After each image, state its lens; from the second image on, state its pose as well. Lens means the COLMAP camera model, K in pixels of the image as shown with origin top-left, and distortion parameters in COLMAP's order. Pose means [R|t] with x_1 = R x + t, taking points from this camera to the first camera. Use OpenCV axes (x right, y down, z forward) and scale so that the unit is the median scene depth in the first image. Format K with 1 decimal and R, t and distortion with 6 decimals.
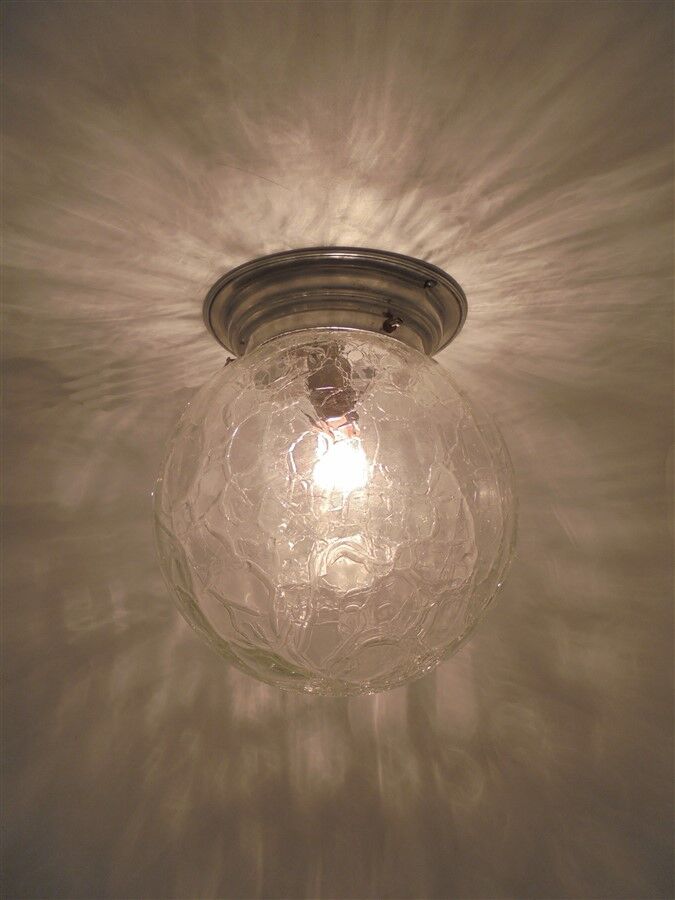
lens RADIAL K [[678.8, 0, 340.3], [0, 678.8, 452.8], [0, 0, 1]] dist [-0.054133, 0.003540]
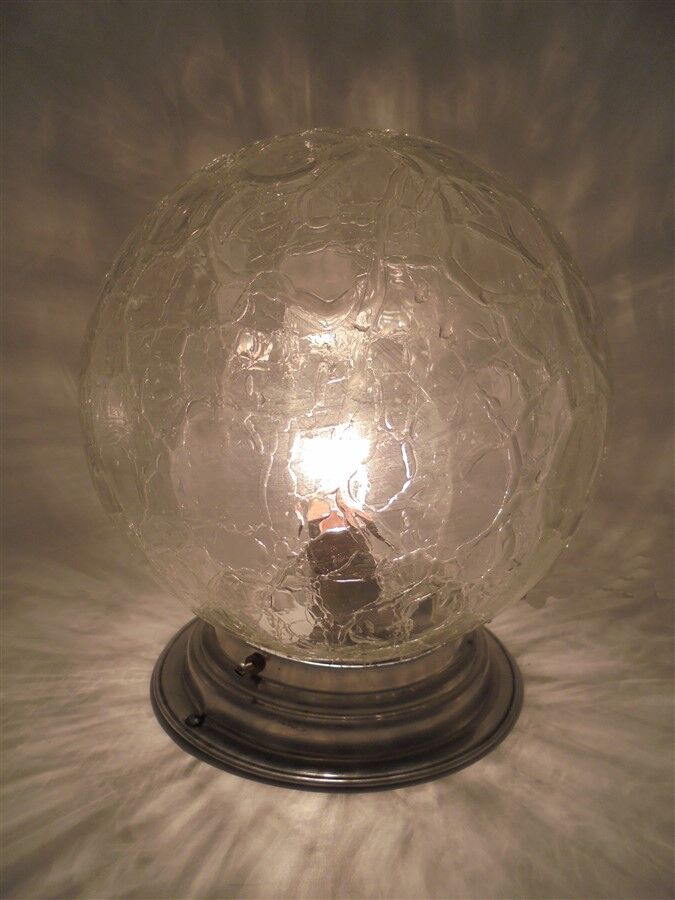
lens RADIAL K [[678.8, 0, 341.0], [0, 678.8, 444.8], [0, 0, 1]] dist [-0.054133, 0.003540]
pose [[-0.999111, -0.037963, 0.018310, -0.018733], [0.039170, -0.996718, 0.070848, -0.013871], [0.015560, 0.071502, 0.997319, 0.332586]]
